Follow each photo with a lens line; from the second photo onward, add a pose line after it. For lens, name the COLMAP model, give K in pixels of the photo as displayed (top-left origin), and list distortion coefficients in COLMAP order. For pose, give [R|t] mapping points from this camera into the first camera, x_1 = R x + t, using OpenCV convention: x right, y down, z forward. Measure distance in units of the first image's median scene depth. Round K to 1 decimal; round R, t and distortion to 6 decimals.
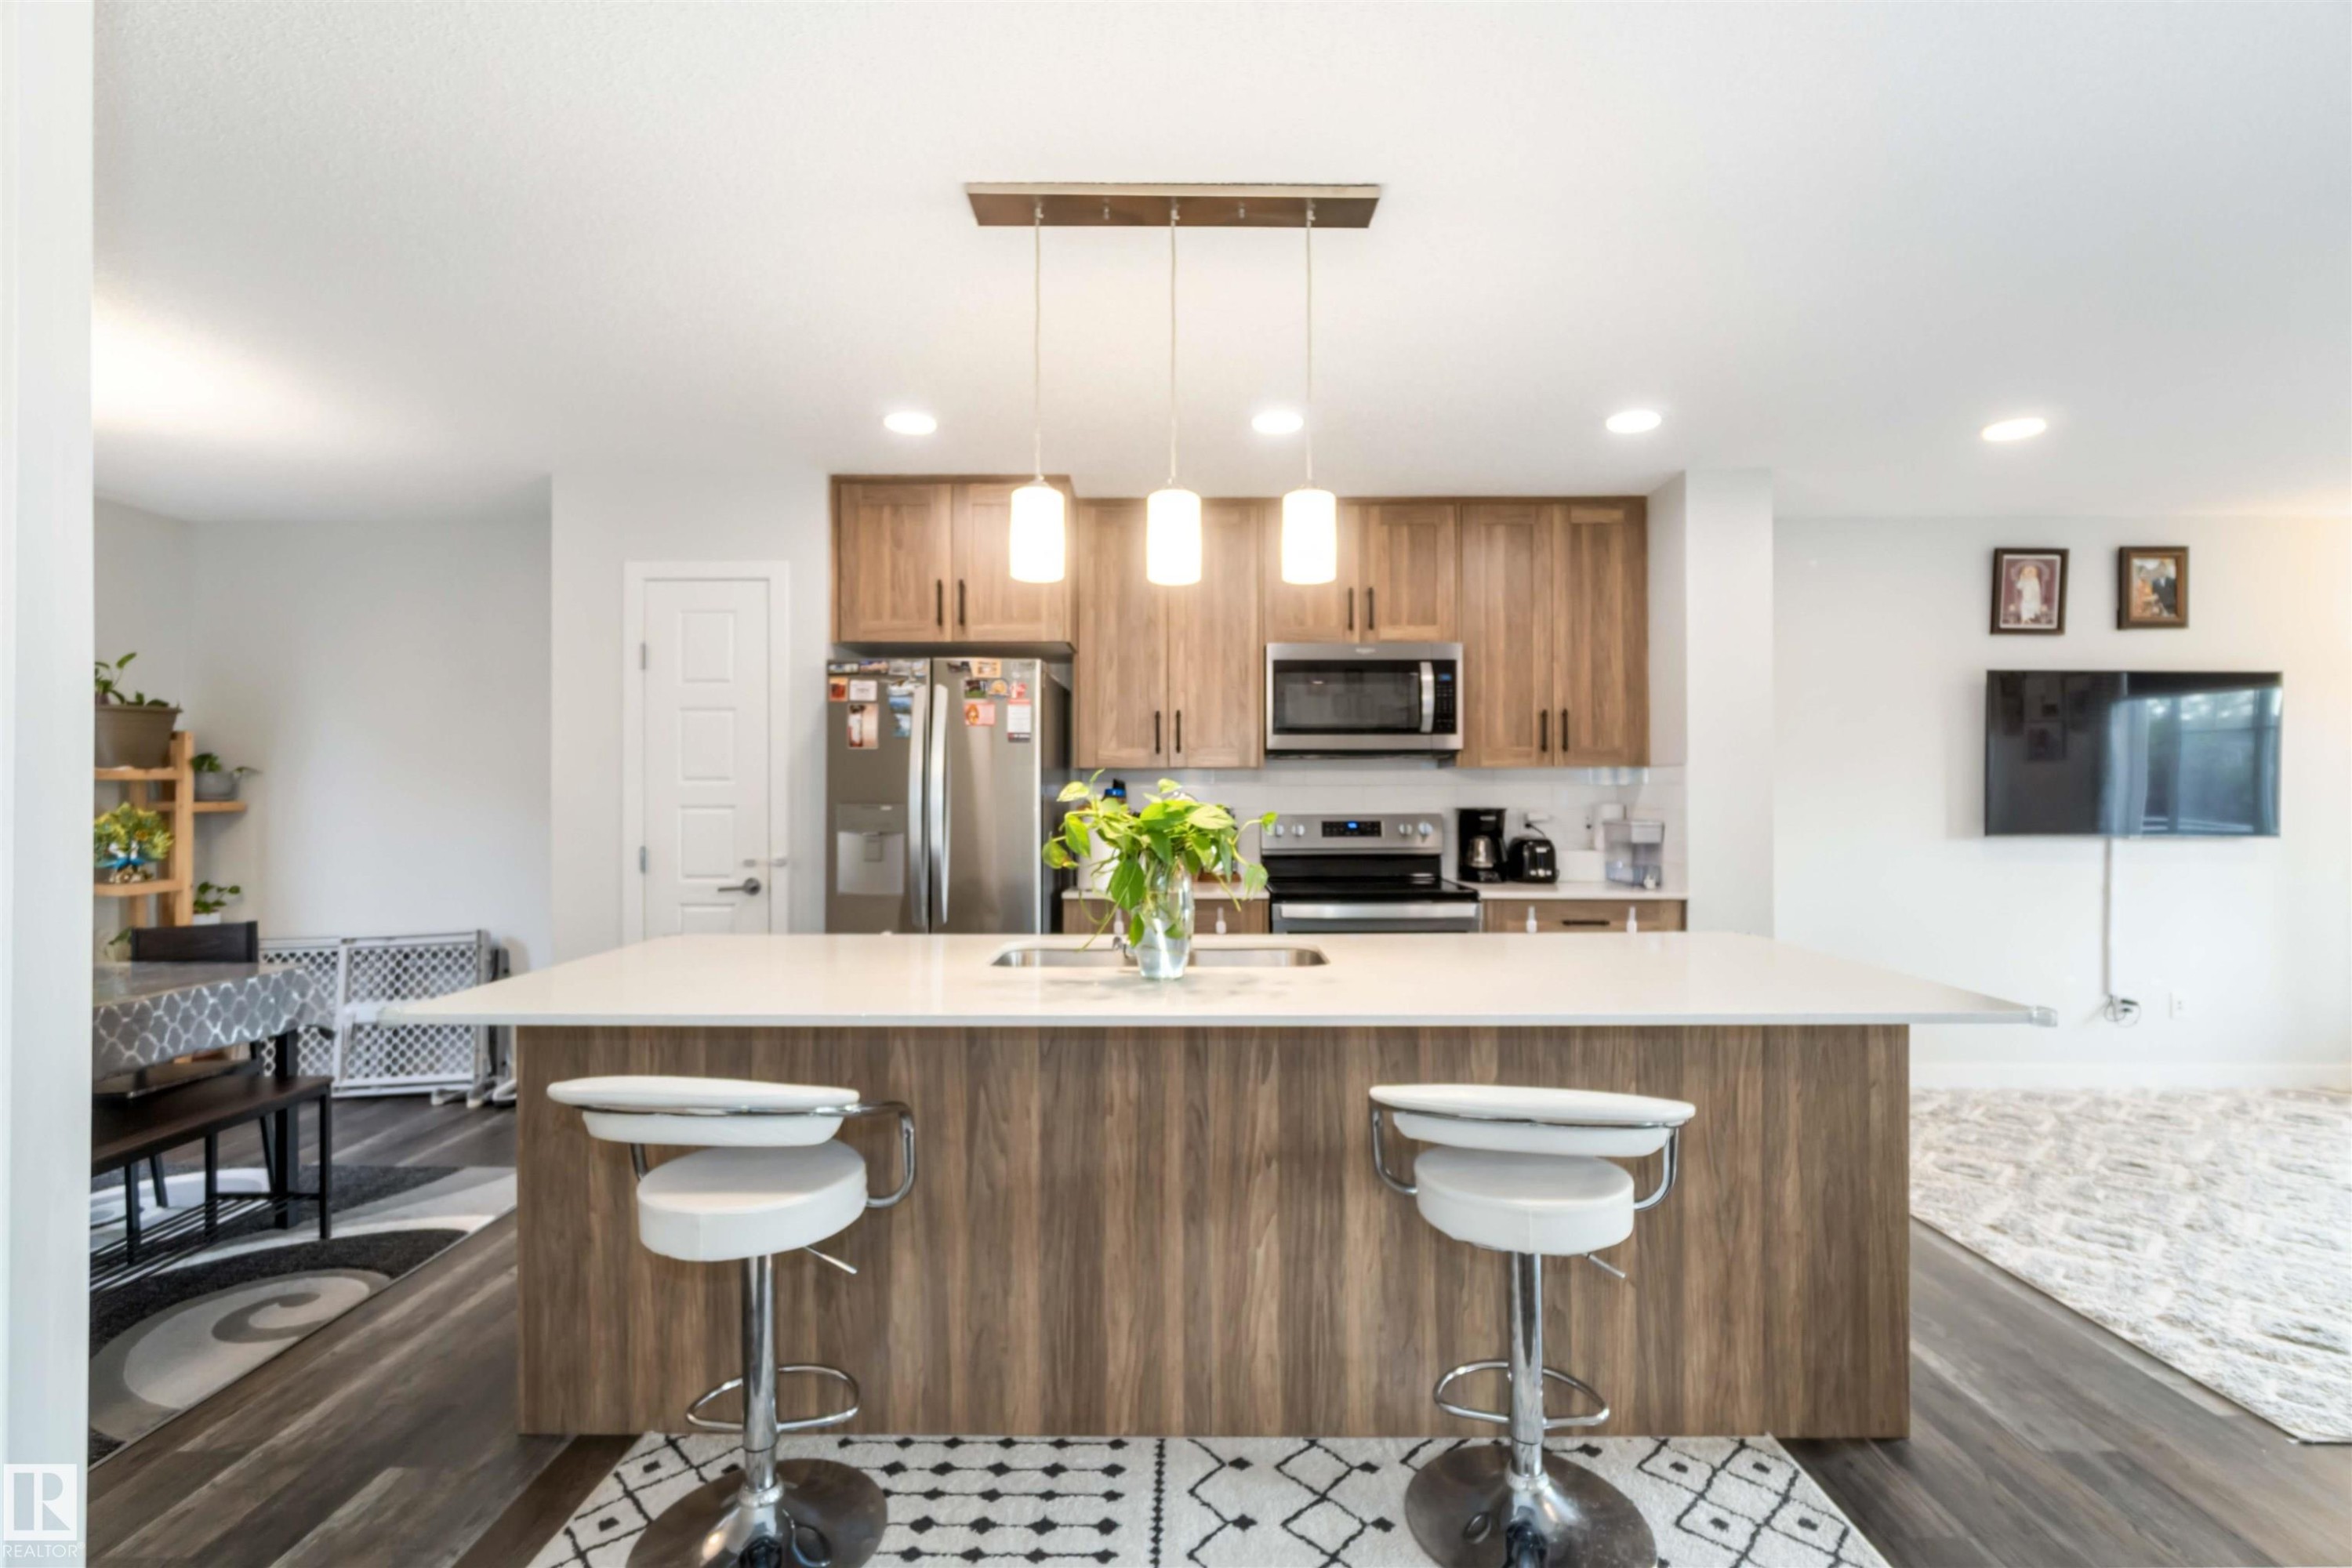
lens RADIAL K [[1033.8, 0, 1177.6], [0, 1033.8, 789.0], [0, 0, 1]] dist [-0.003099, -0.000331]
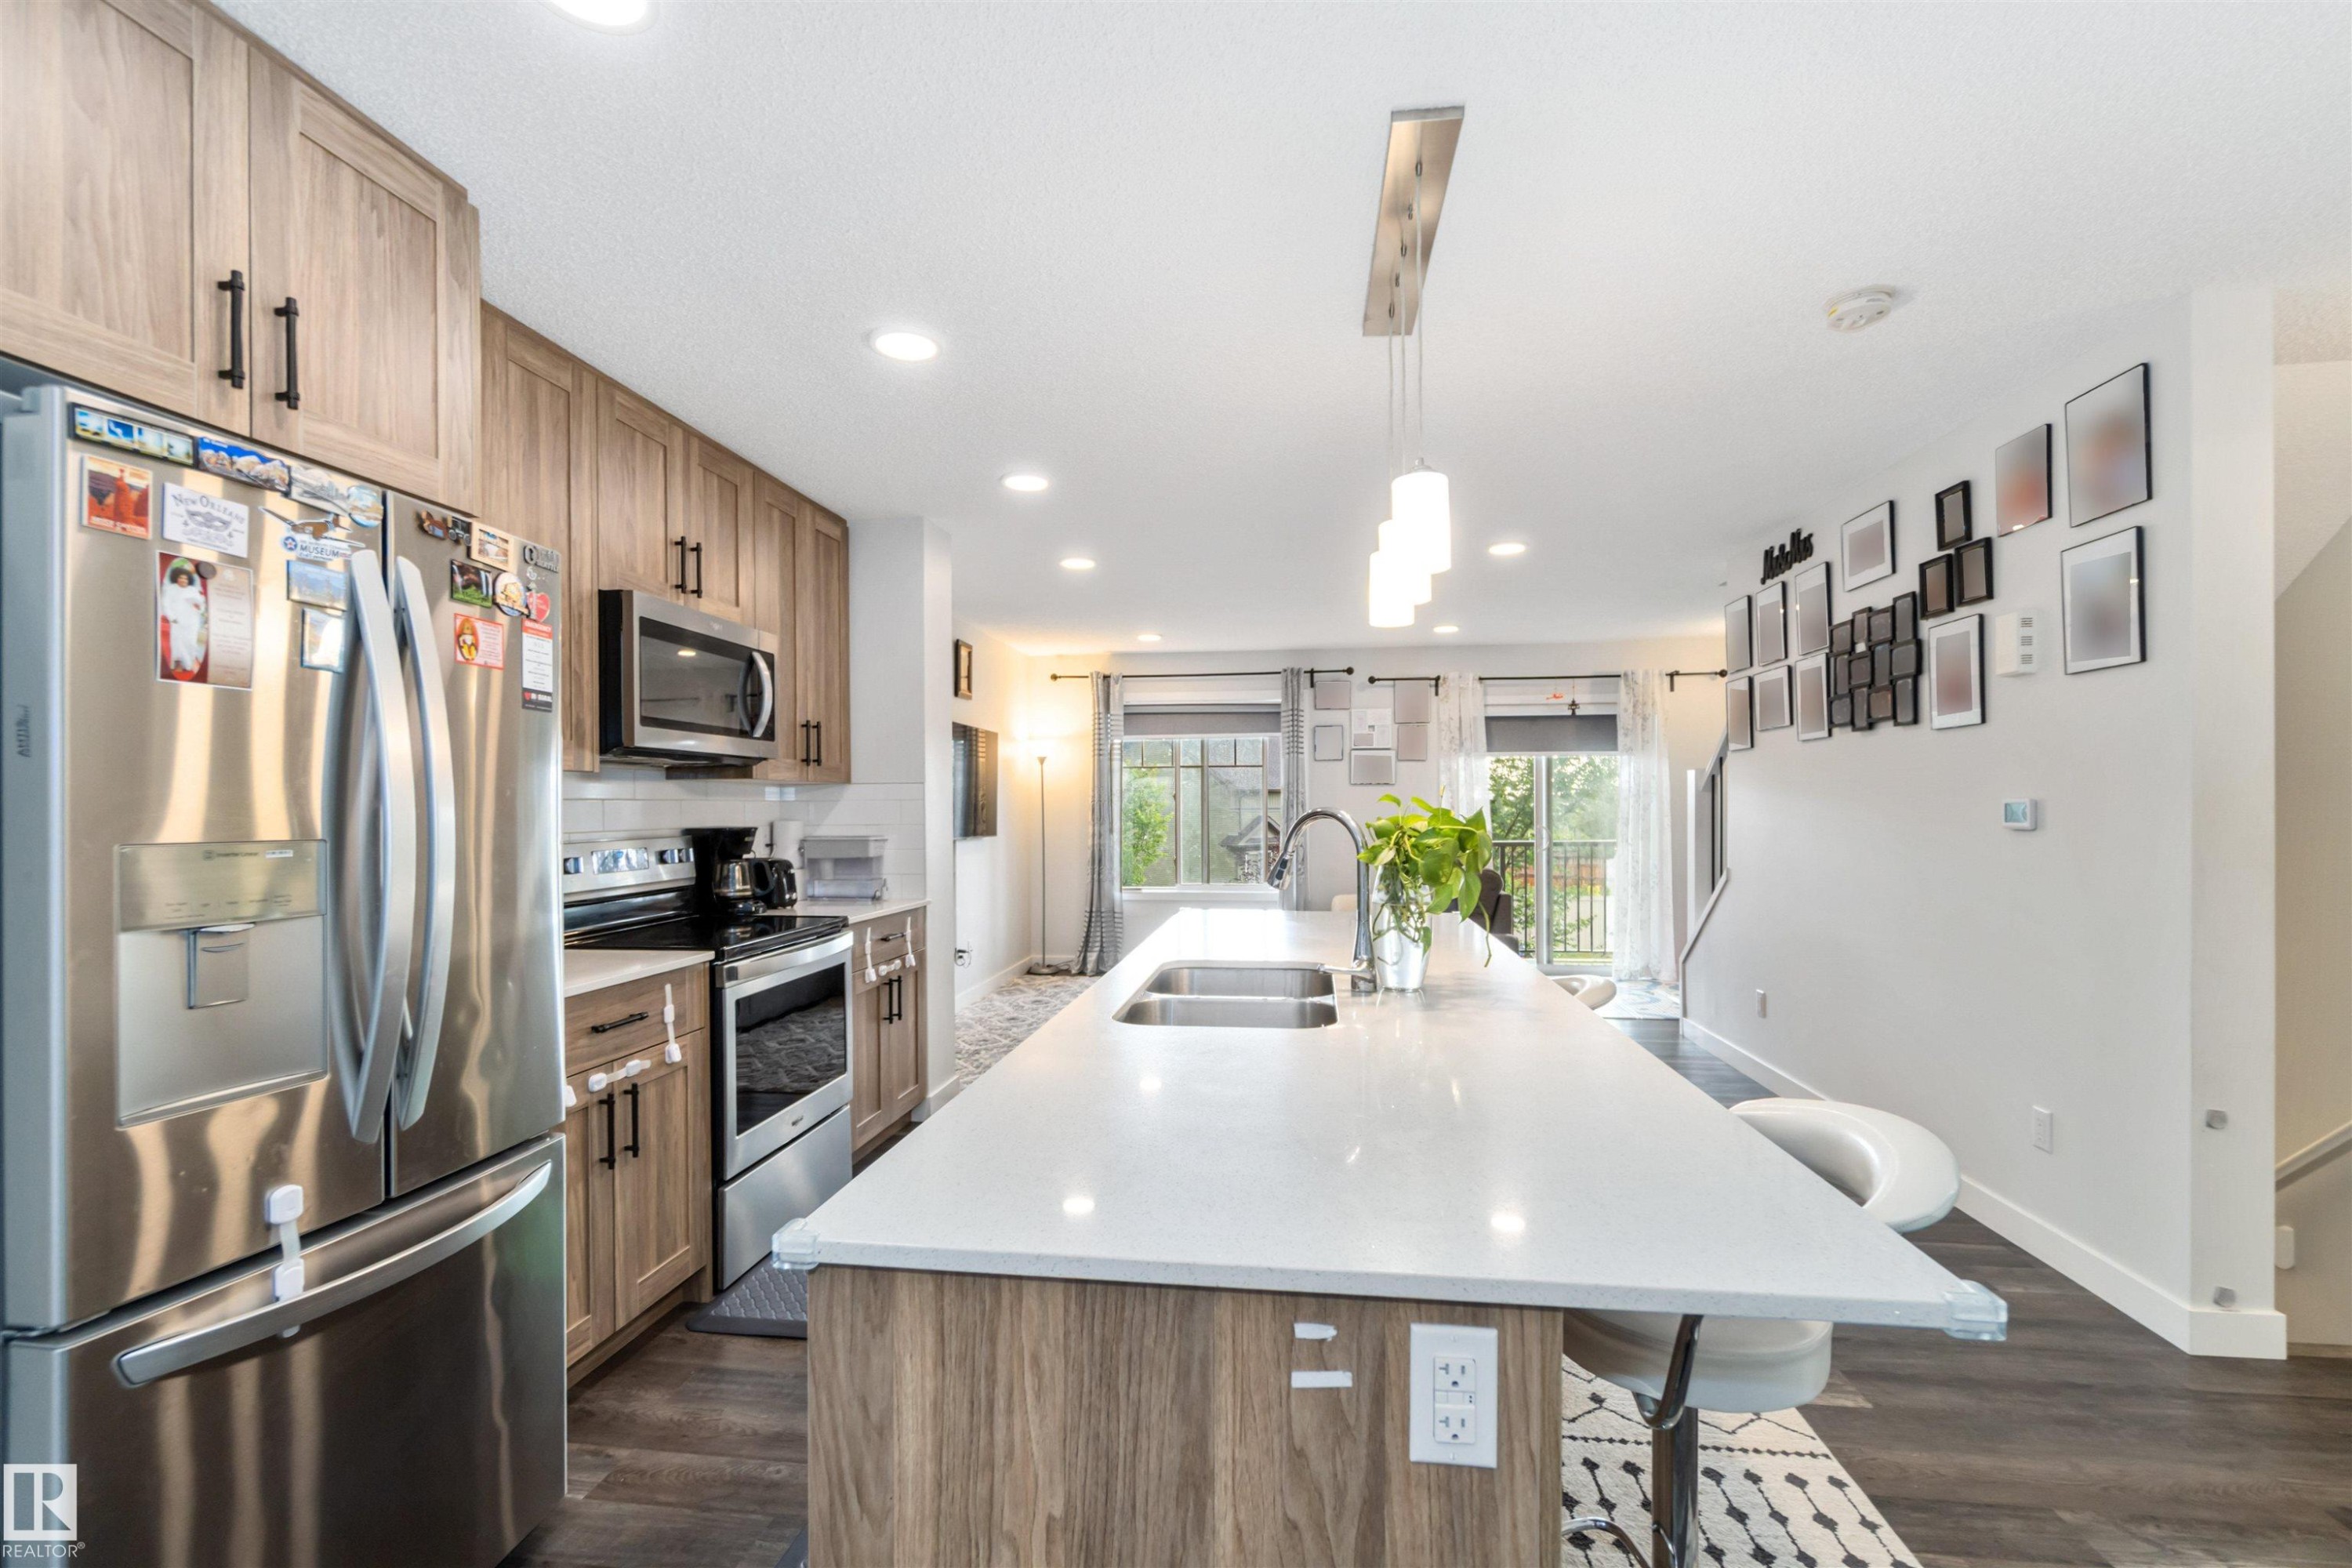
lens RADIAL K [[1037.5, 0, 1174.7], [0, 1037.5, 809.5], [0, 0, 1]] dist [-0.005001, 0.000660]
pose [[0.120013, -0.003363, 0.992767, -0.573302], [0.000759, 0.999994, 0.003296, 0.001216], [-0.992772, 0.000358, 0.120015, 0.593577]]
